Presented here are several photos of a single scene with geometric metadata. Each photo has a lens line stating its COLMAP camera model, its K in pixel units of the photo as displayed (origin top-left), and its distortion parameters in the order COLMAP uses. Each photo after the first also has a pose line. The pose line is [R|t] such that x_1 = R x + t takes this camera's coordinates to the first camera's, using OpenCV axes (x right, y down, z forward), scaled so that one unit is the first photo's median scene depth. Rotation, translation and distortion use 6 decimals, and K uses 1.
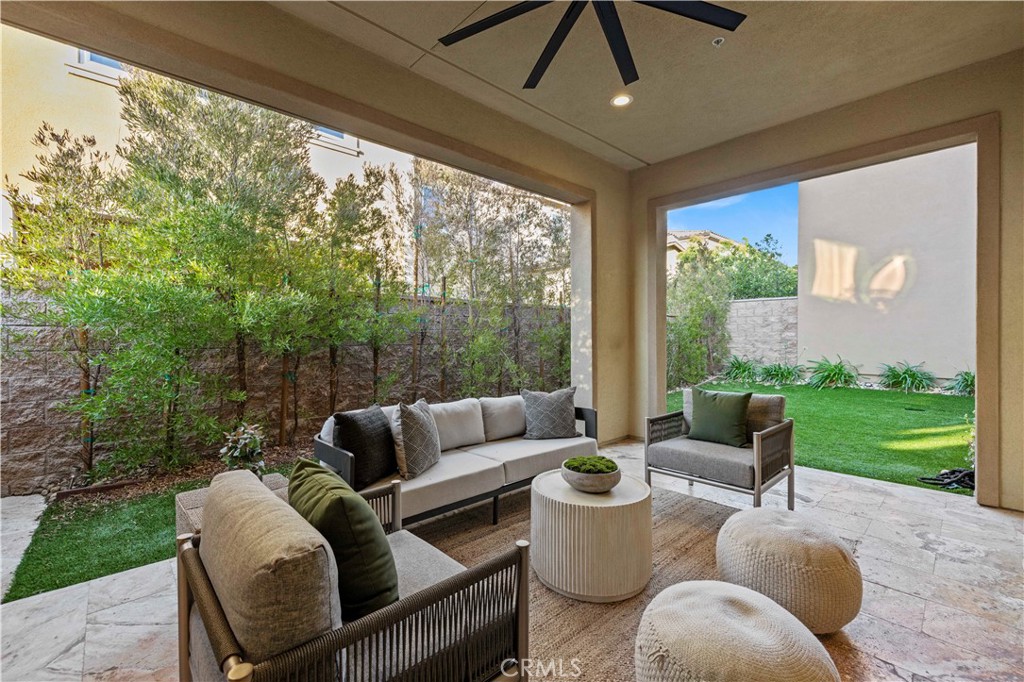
lens RADIAL K [[430.4, 0, 510.6], [0, 430.4, 336.2], [0, 0, 1]] dist [-0.001034, 0.000434]
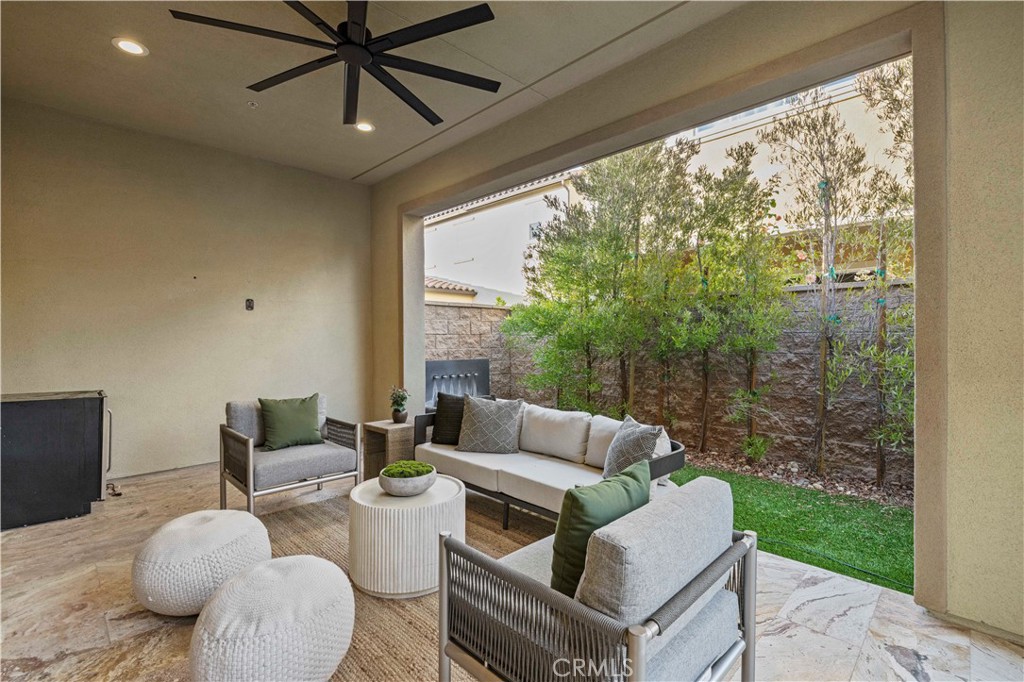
lens RADIAL K [[472.8, 0, 512.0], [0, 472.8, 341.0], [0, 0, 1]] dist [0.000168, 0.000008]
pose [[0.037901, -0.004486, -0.999271, 0.997002], [0.011839, 0.999922, -0.004040, -0.004262], [0.999211, -0.011677, 0.037952, 0.899887]]
